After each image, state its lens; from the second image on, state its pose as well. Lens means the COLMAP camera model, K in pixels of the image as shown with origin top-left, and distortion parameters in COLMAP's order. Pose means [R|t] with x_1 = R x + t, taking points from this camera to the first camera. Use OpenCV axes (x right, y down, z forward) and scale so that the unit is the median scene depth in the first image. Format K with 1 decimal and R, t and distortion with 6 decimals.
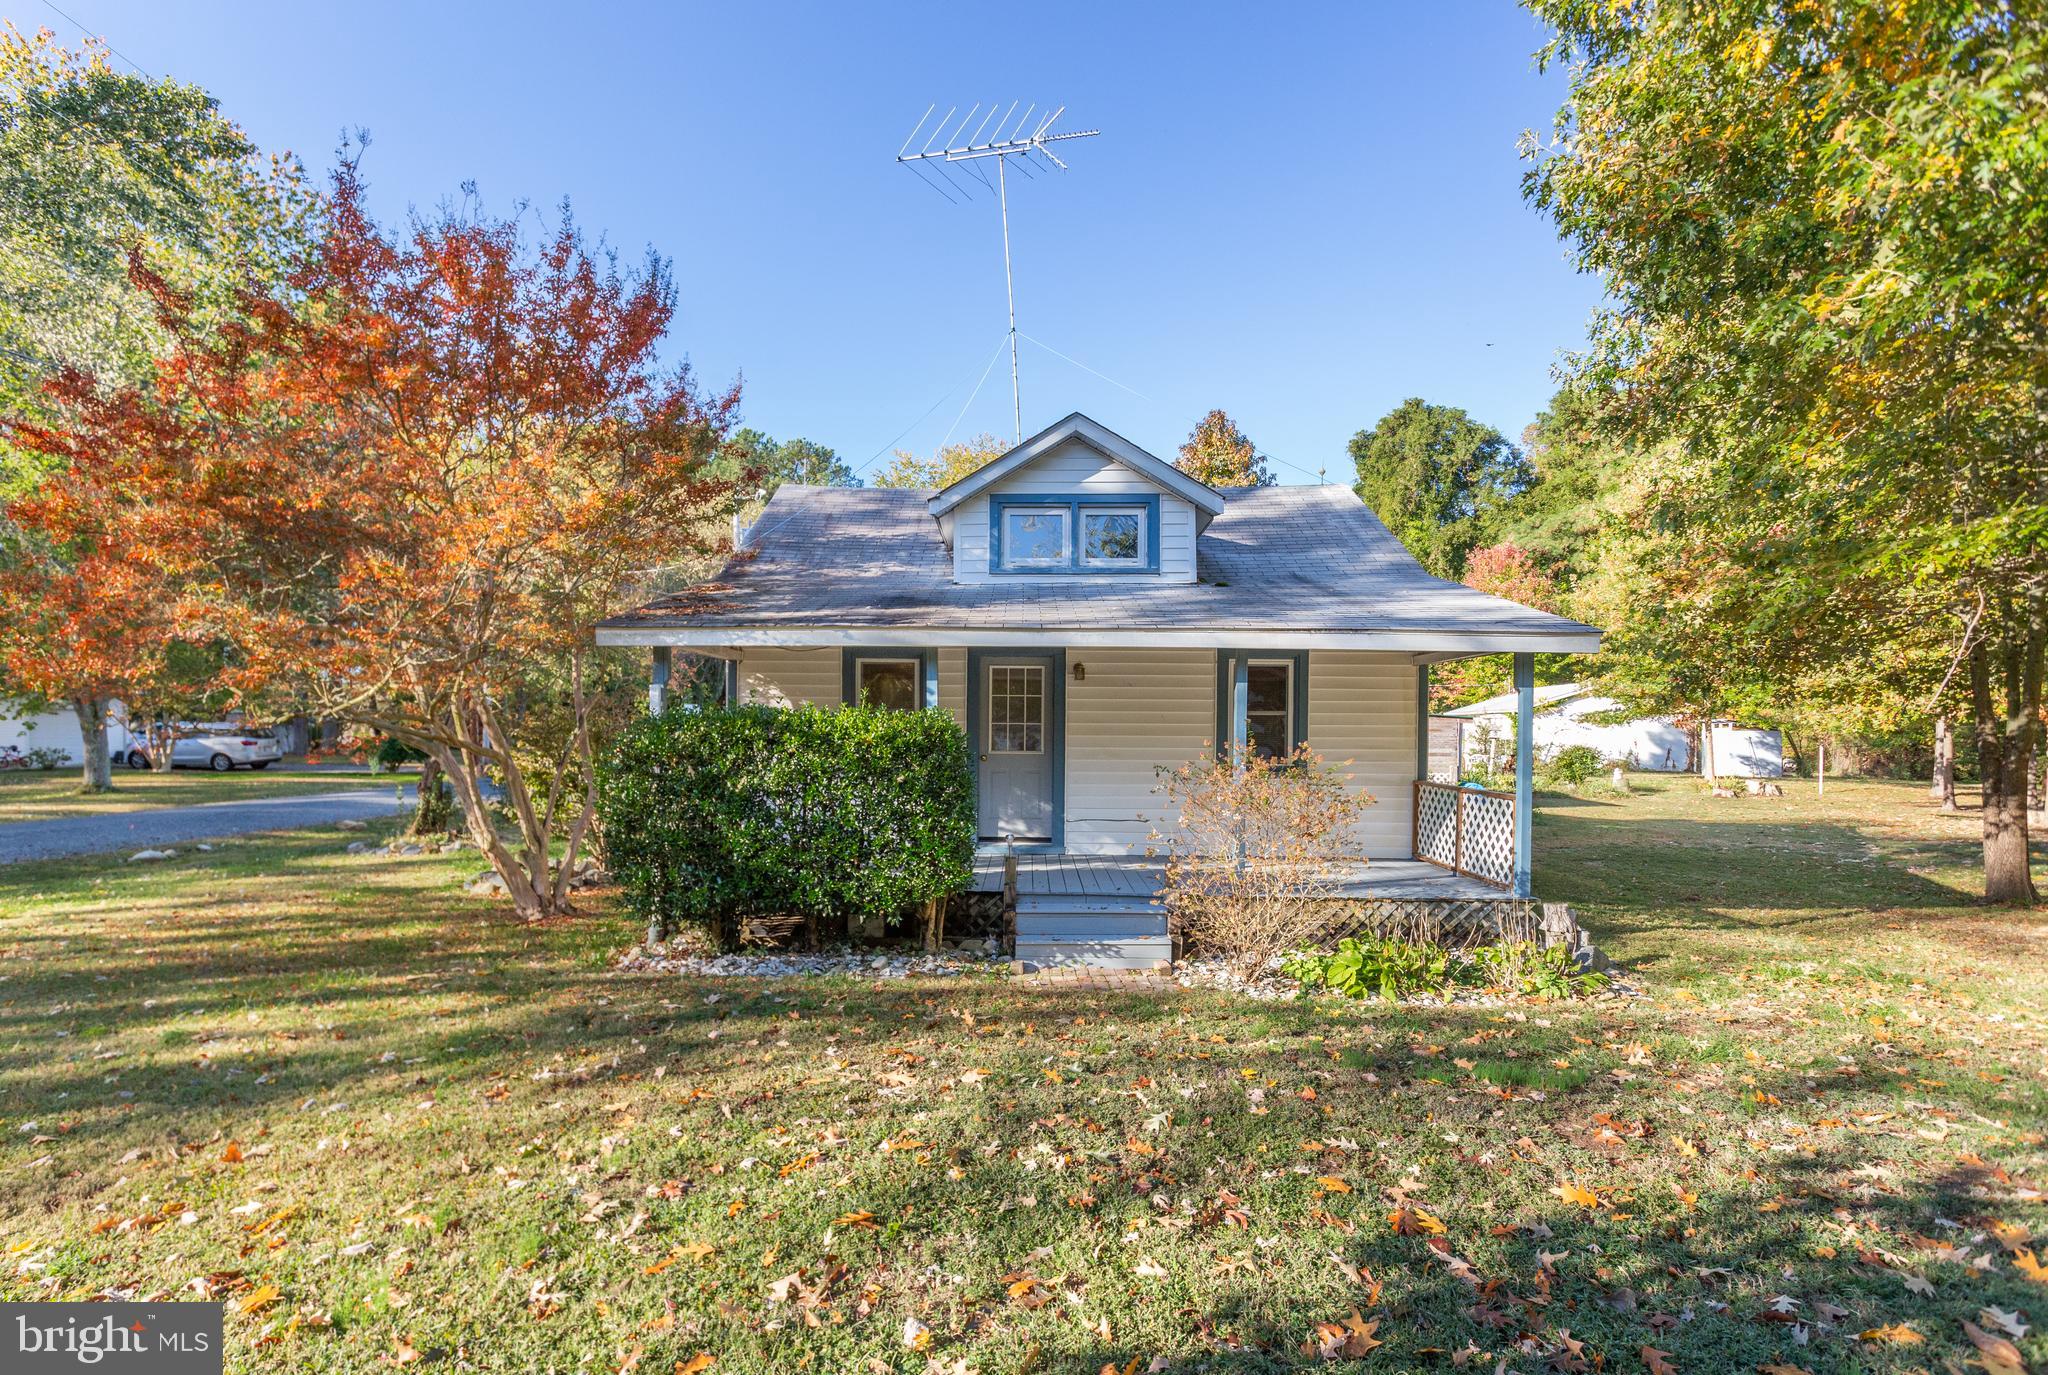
lens RADIAL K [[1000.3, 0, 1020.8], [0, 1000.3, 738.6], [0, 0, 1]] dist [0.003410, 0.000883]
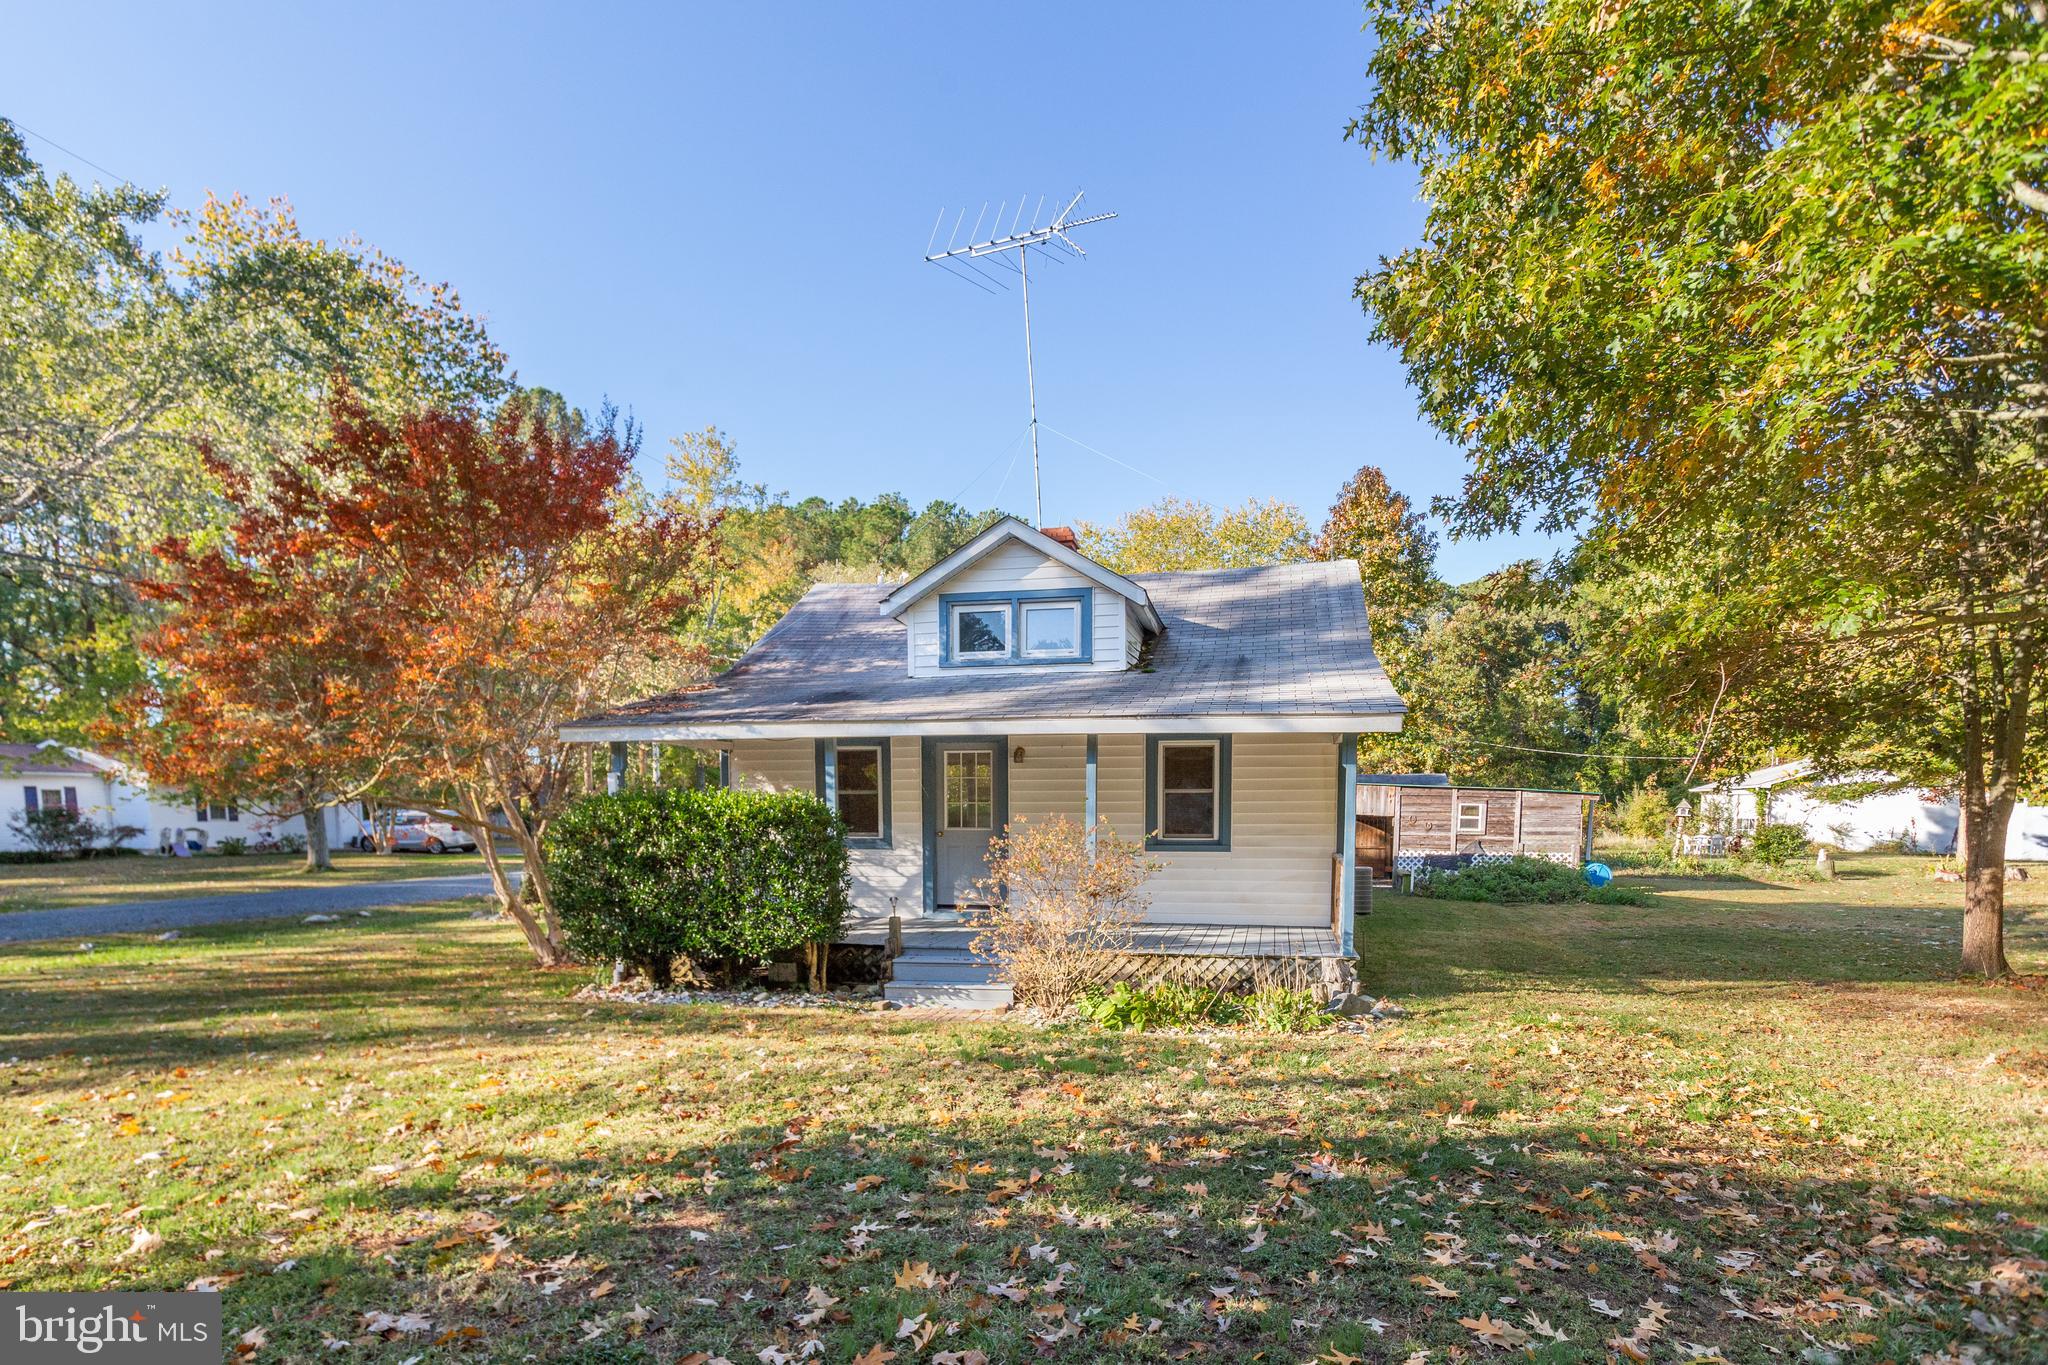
lens RADIAL K [[1018.8, 0, 1029.0], [0, 1018.8, 896.1], [0, 0, 1]] dist [-0.002739, -0.000930]
pose [[0.987675, 0.004908, -0.156441, 0.242587], [0.006528, 0.997347, 0.072507, 0.006707], [0.156382, -0.072634, 0.985022, -0.112807]]
